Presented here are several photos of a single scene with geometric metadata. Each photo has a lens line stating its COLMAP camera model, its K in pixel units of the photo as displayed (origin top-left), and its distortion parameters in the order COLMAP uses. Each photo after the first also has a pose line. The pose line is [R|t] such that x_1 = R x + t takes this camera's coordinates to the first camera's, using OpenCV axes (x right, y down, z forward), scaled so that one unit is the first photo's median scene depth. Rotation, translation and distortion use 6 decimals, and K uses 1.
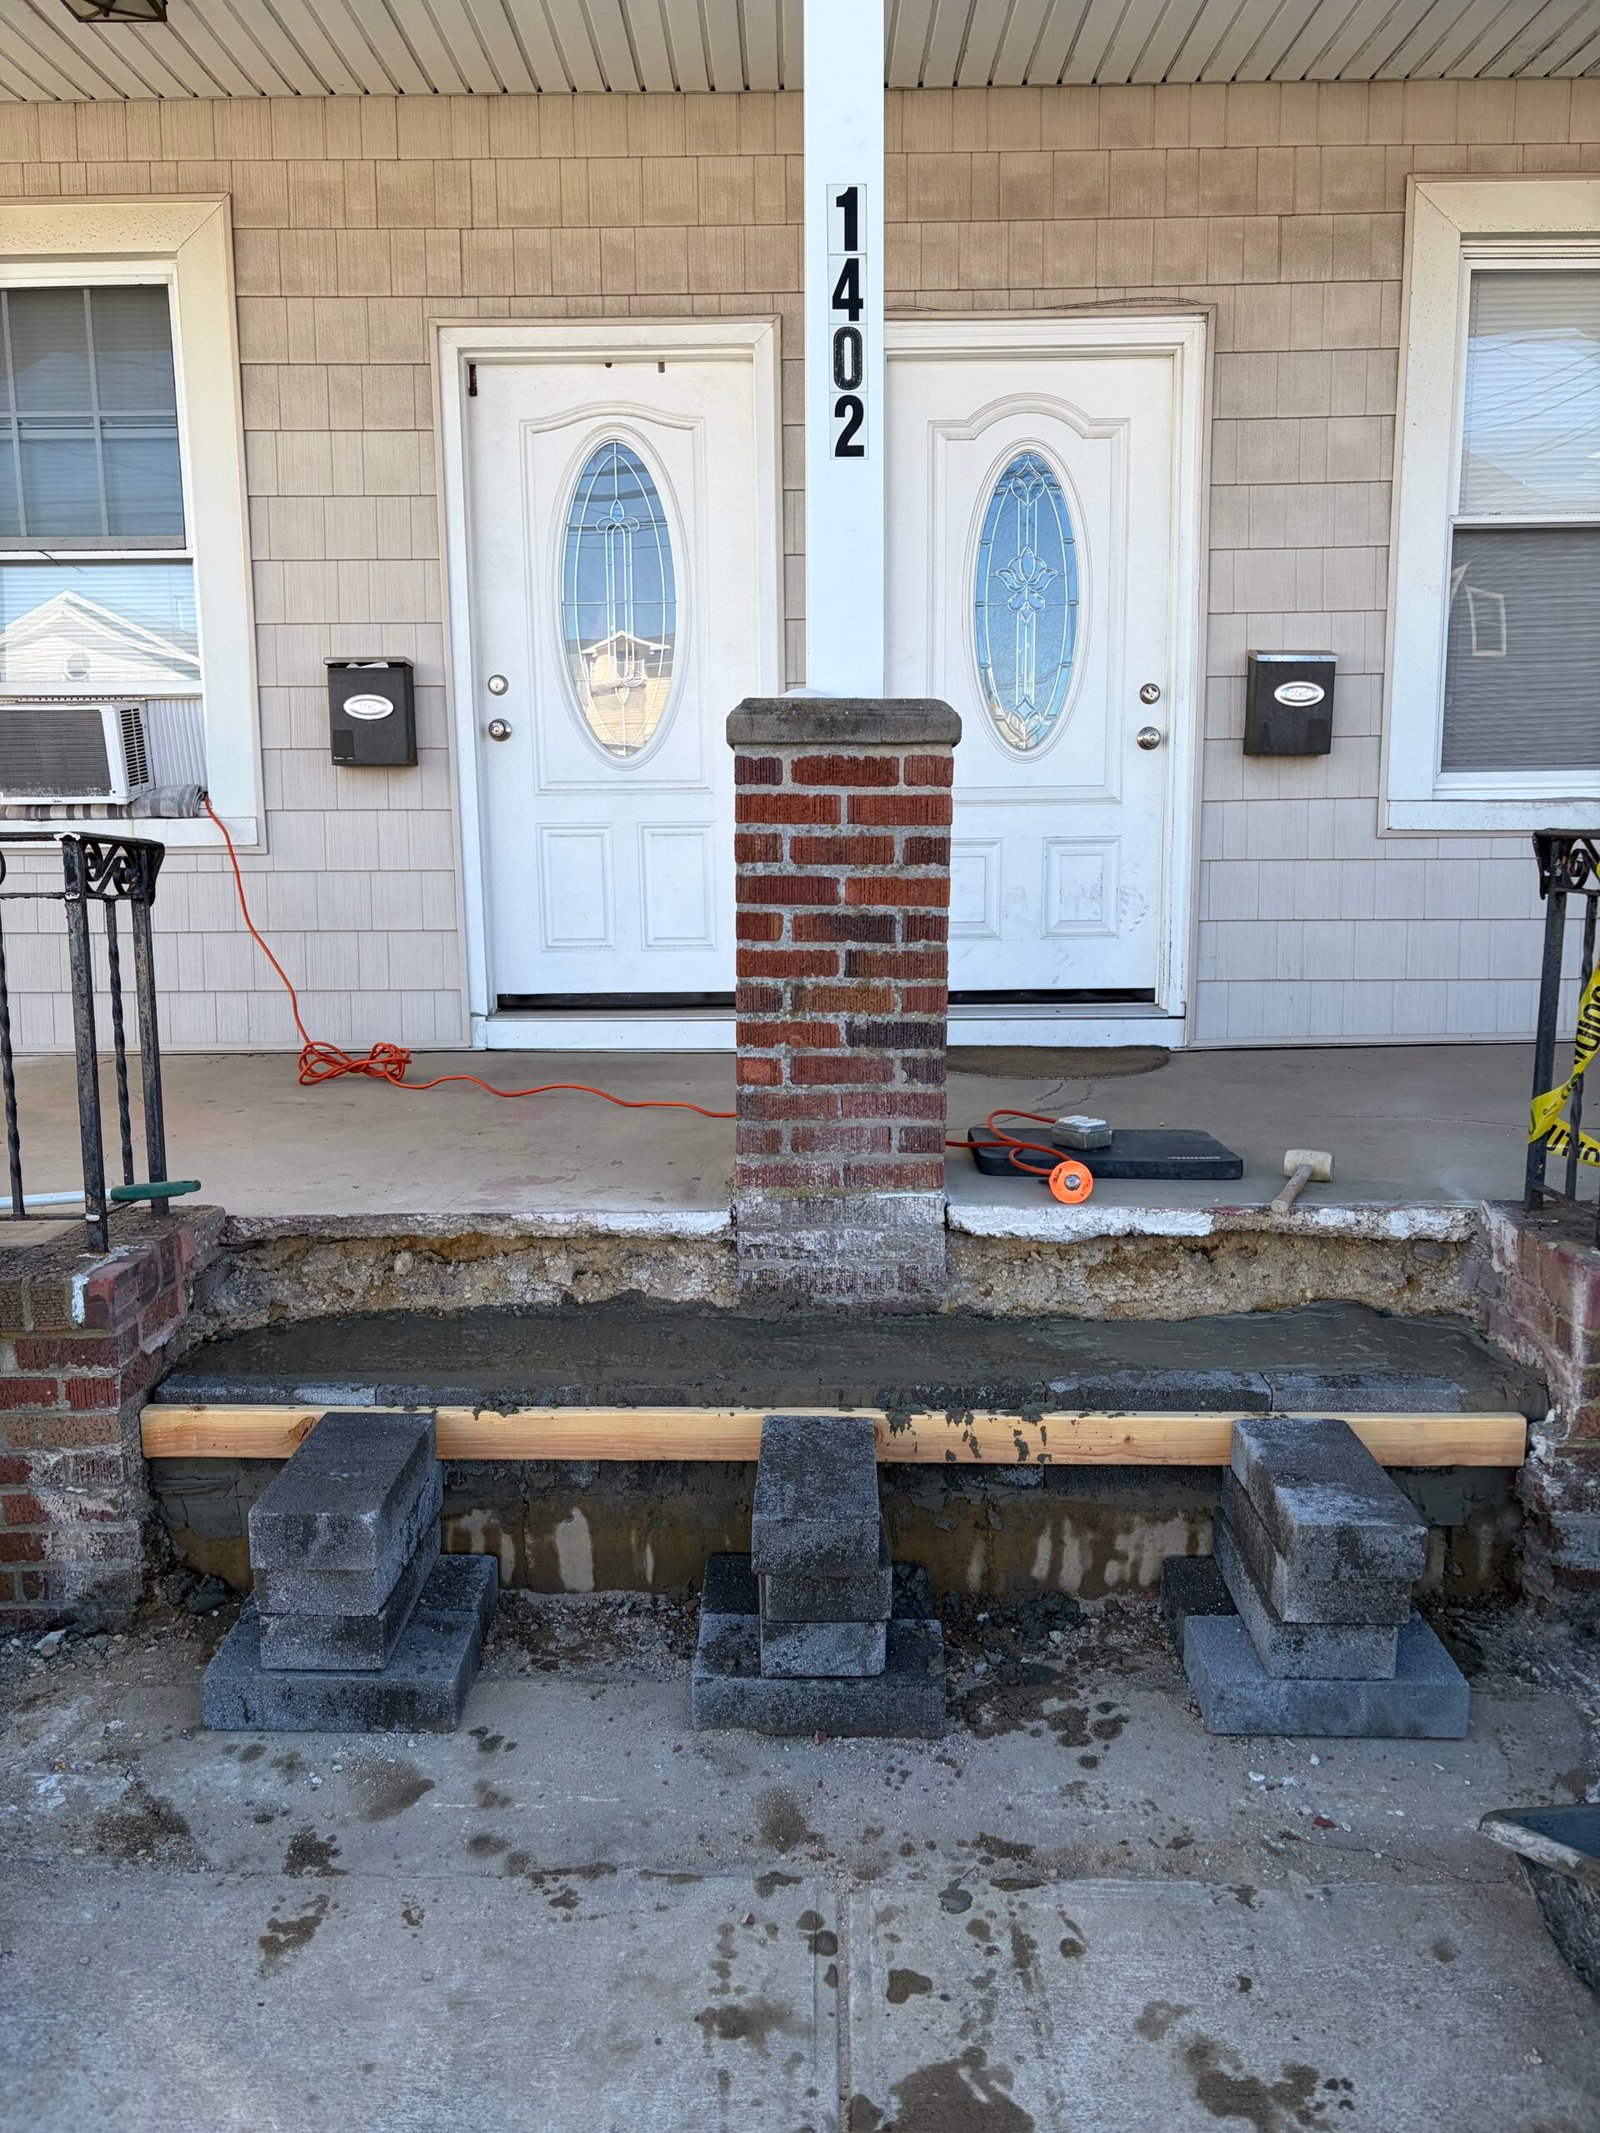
lens RADIAL K [[1616.8, 0, 795.8], [0, 1616.8, 1053.4], [0, 0, 1]] dist [0.031686, -0.006580]
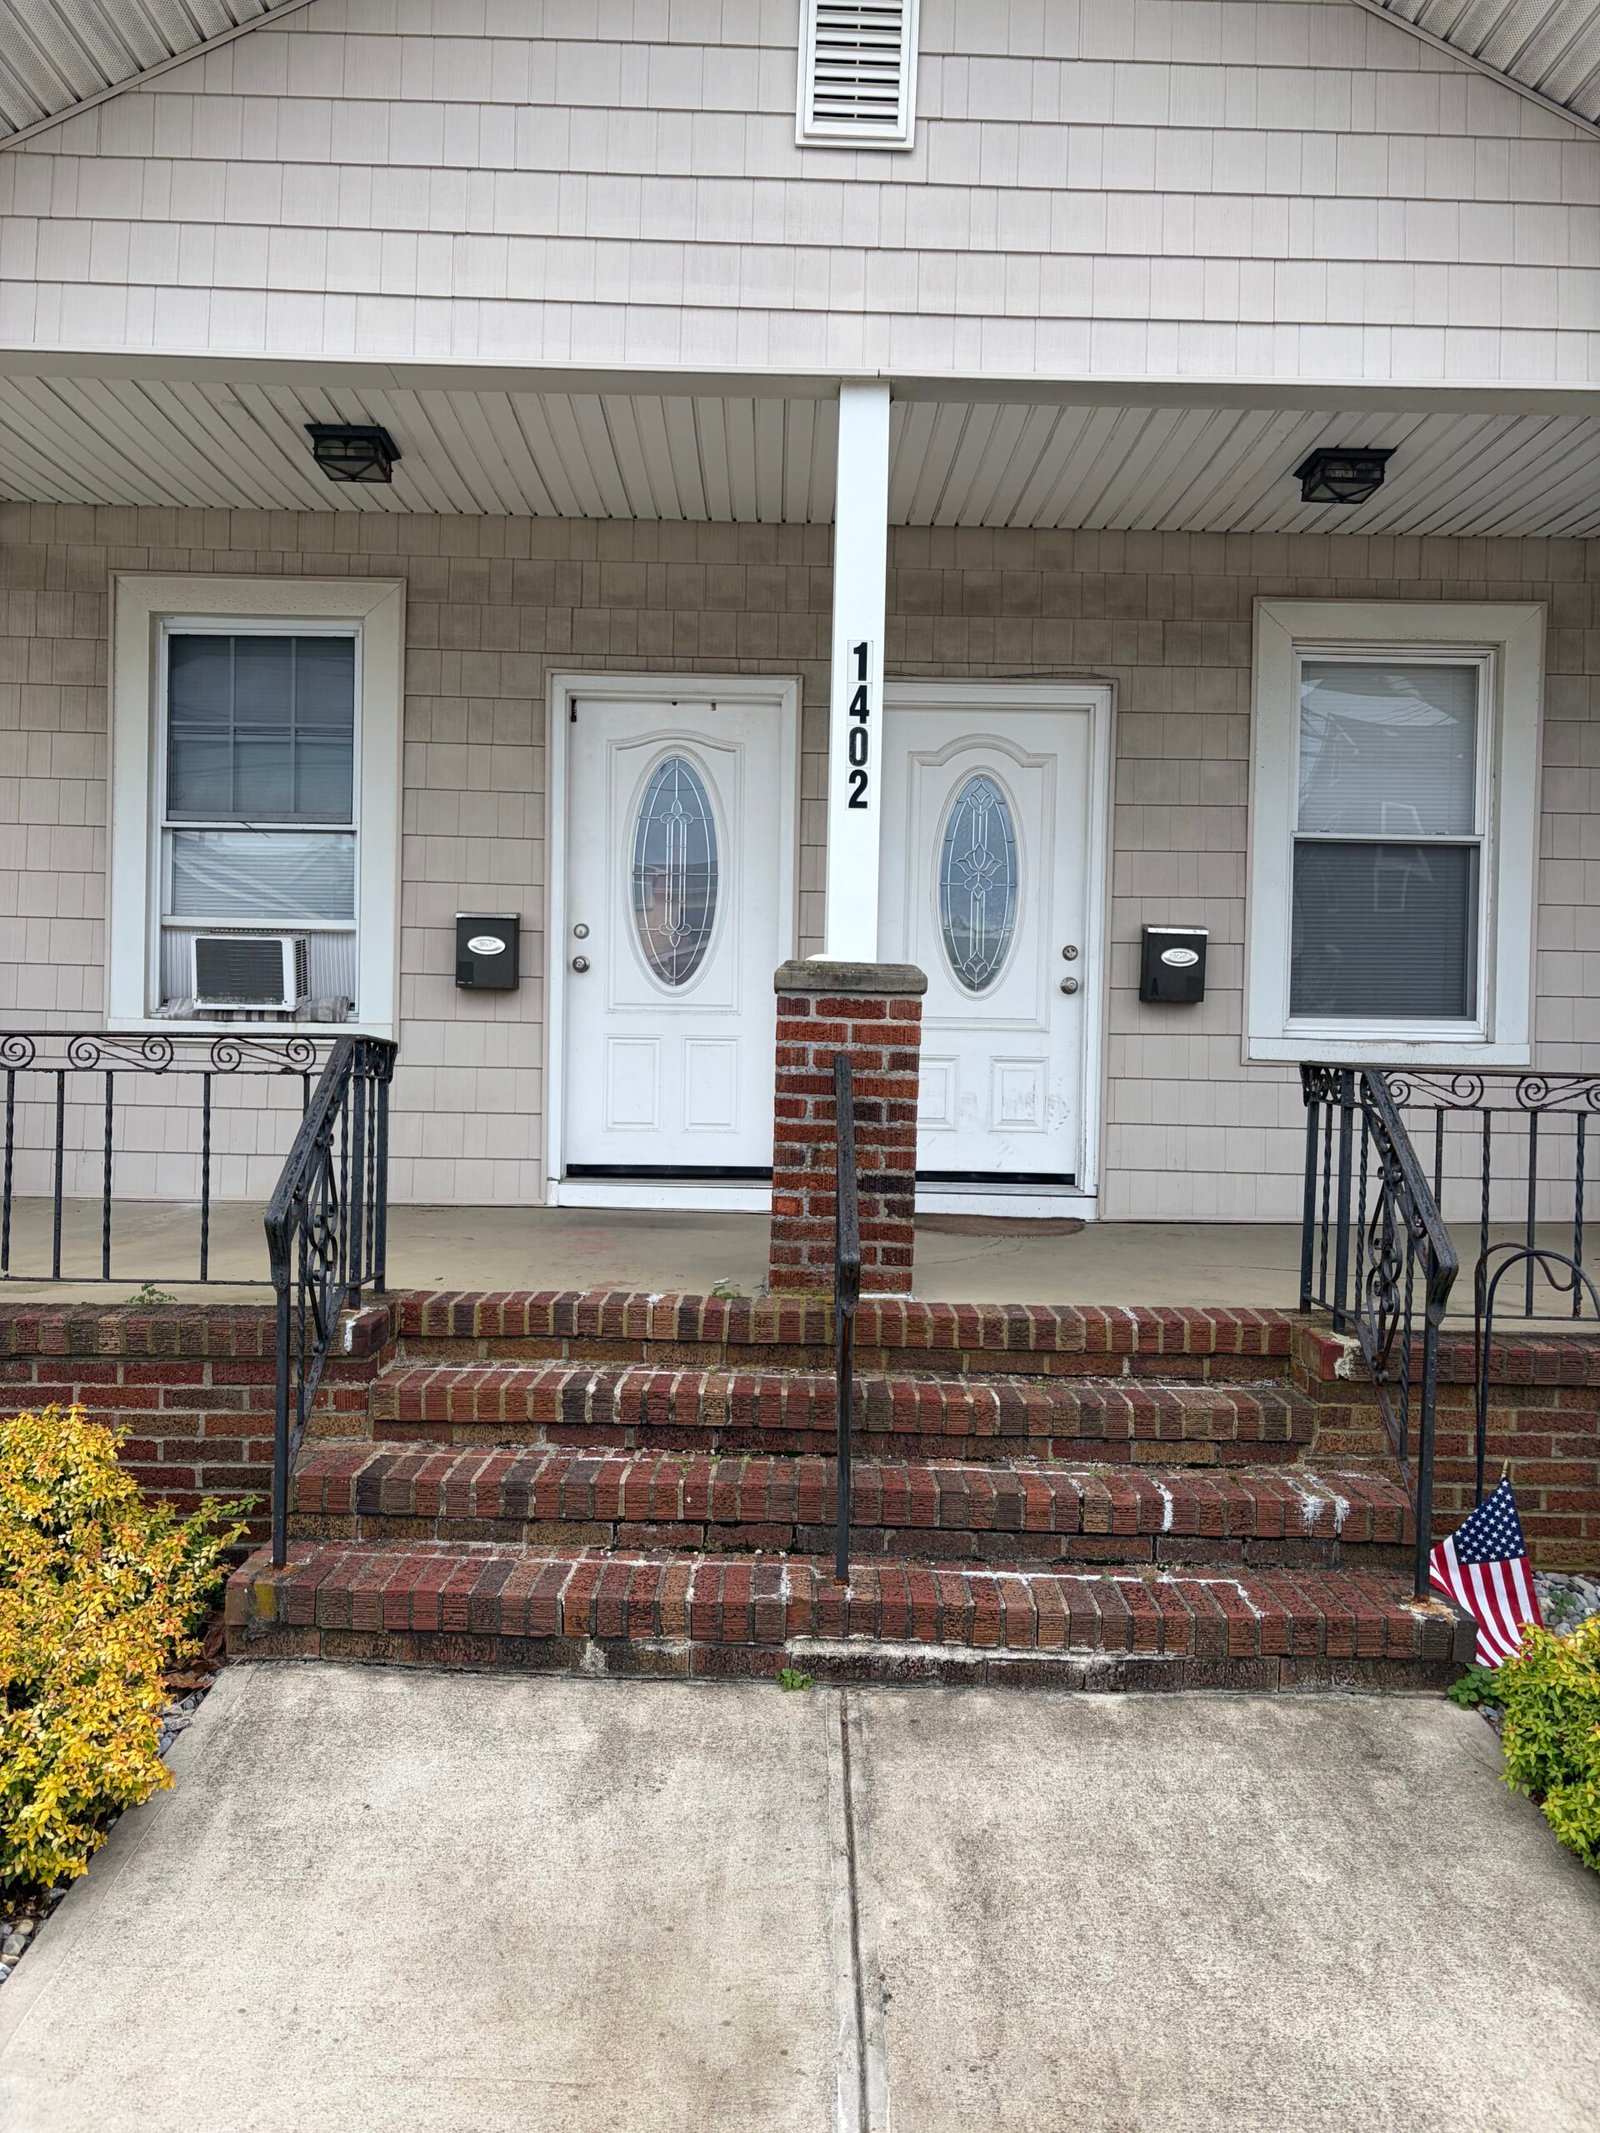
lens RADIAL K [[1628.6, 0, 804.8], [0, 1628.6, 1055.9], [0, 0, 1]] dist [0.076719, -0.090136]
pose [[0.999293, 0.029623, 0.023172, -0.031281], [-0.026370, 0.991175, -0.129912, 0.046377], [-0.026815, 0.129209, 0.991255, -0.338896]]
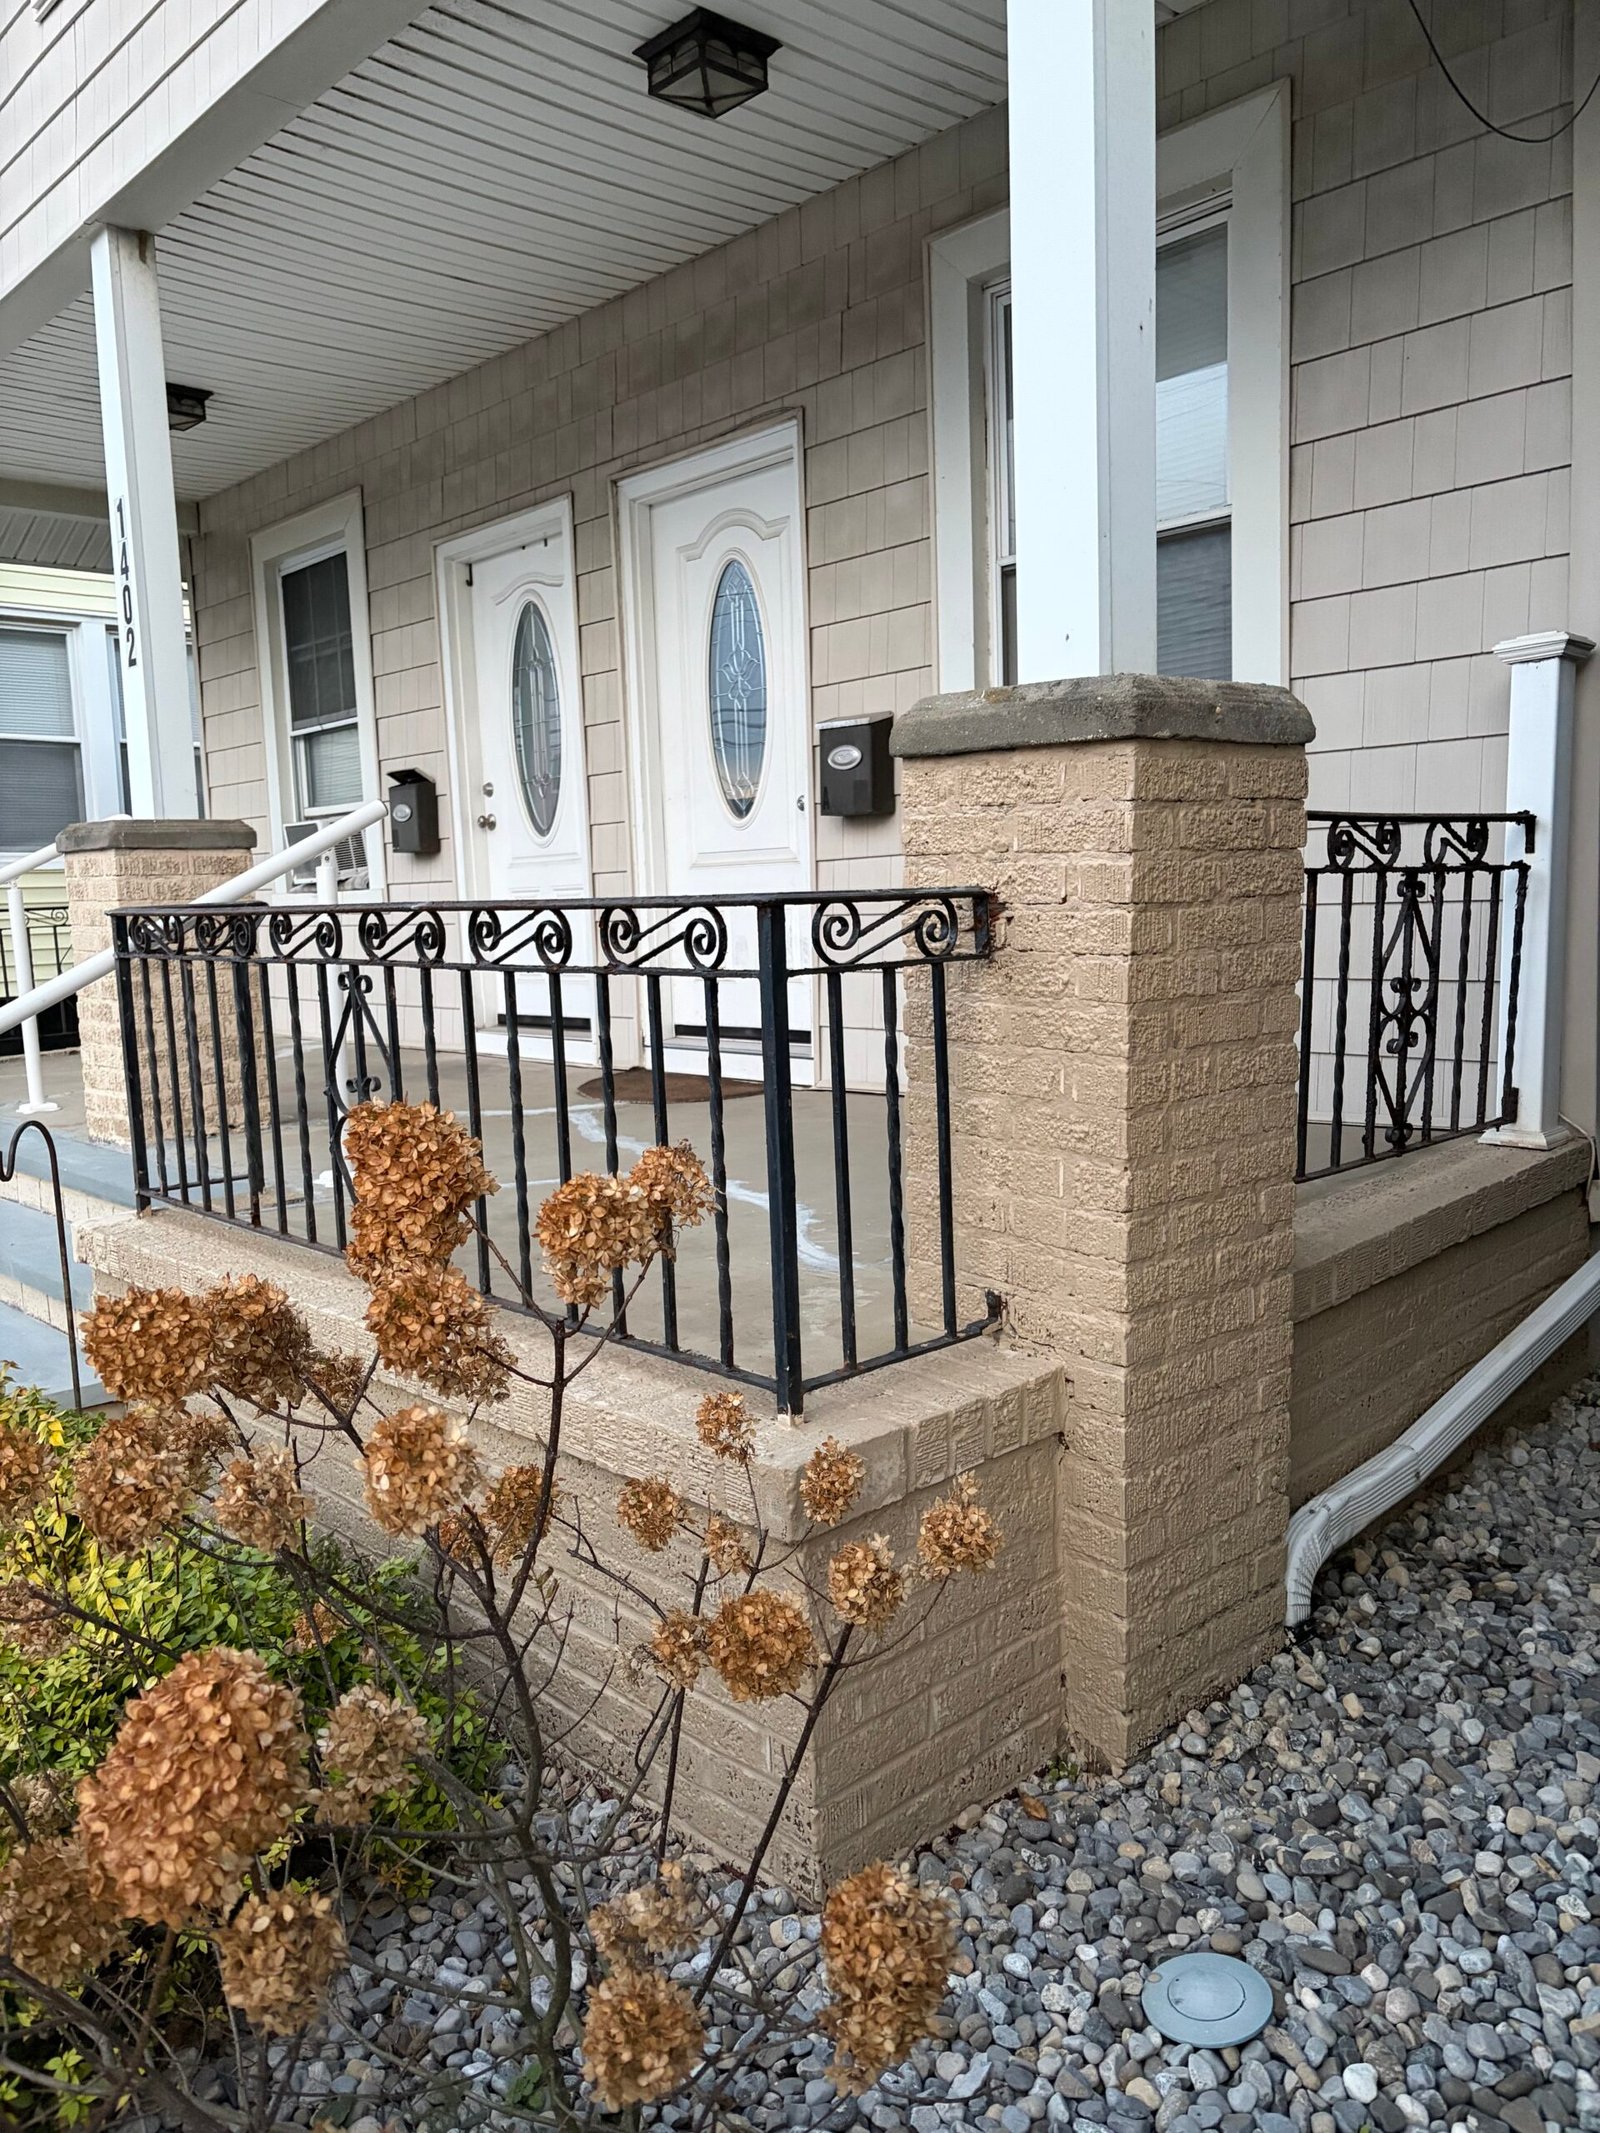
lens RADIAL K [[1612.4, 0, 800.0], [0, 1612.4, 1066.5], [0, 0, 1]] dist [0.036229, -0.008664]
pose [[0.683169, 0.065295, -0.727336, 1.106851], [-0.072757, 0.997125, 0.021176, -0.043799], [0.726627, 0.038452, 0.685955, 0.280893]]
